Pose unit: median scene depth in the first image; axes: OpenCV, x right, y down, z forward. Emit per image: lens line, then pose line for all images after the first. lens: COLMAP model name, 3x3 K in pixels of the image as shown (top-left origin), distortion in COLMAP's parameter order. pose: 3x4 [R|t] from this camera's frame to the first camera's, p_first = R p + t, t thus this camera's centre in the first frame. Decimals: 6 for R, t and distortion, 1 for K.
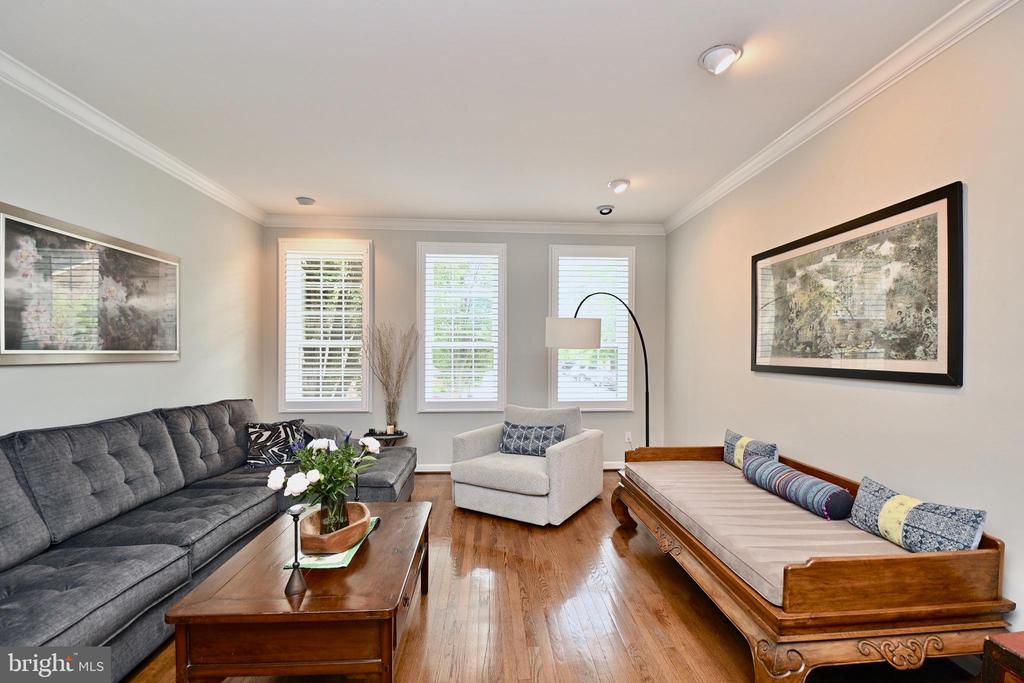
lens RADIAL K [[450.8, 0, 520.7], [0, 450.8, 354.5], [0, 0, 1]] dist [0.023609, -0.026095]
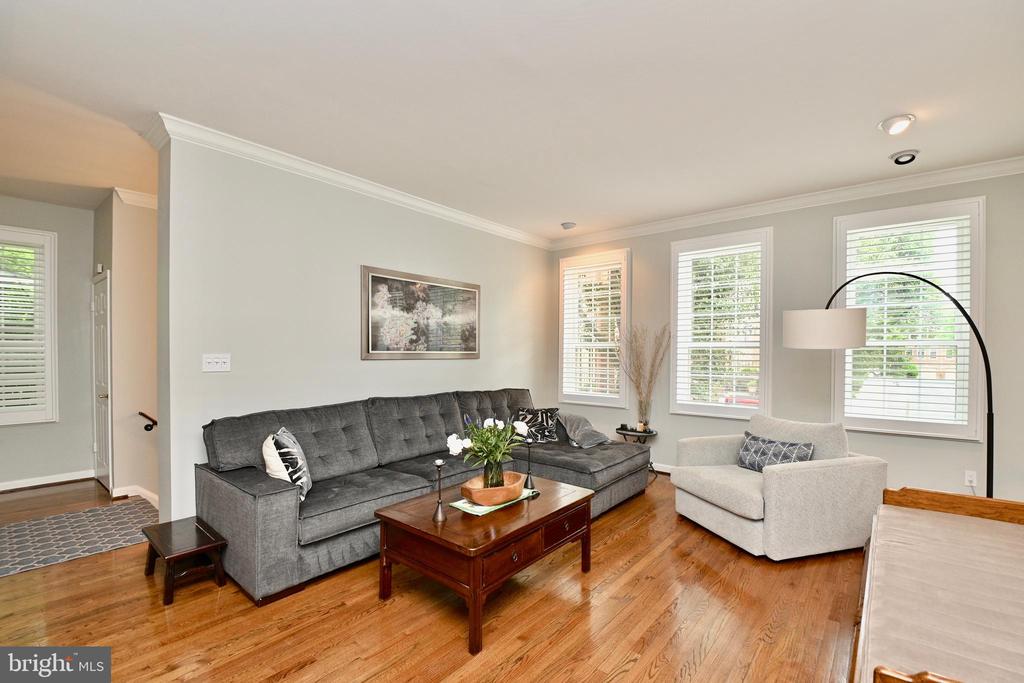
lens RADIAL K [[450.8, 0, 520.7], [0, 450.8, 354.5], [0, 0, 1]] dist [0.023609, -0.026095]
pose [[0.726486, 0.003435, -0.687172, 0.335829], [-0.005838, 0.999982, -0.001173, 0.002064], [0.687156, 0.004863, 0.726493, 0.074444]]
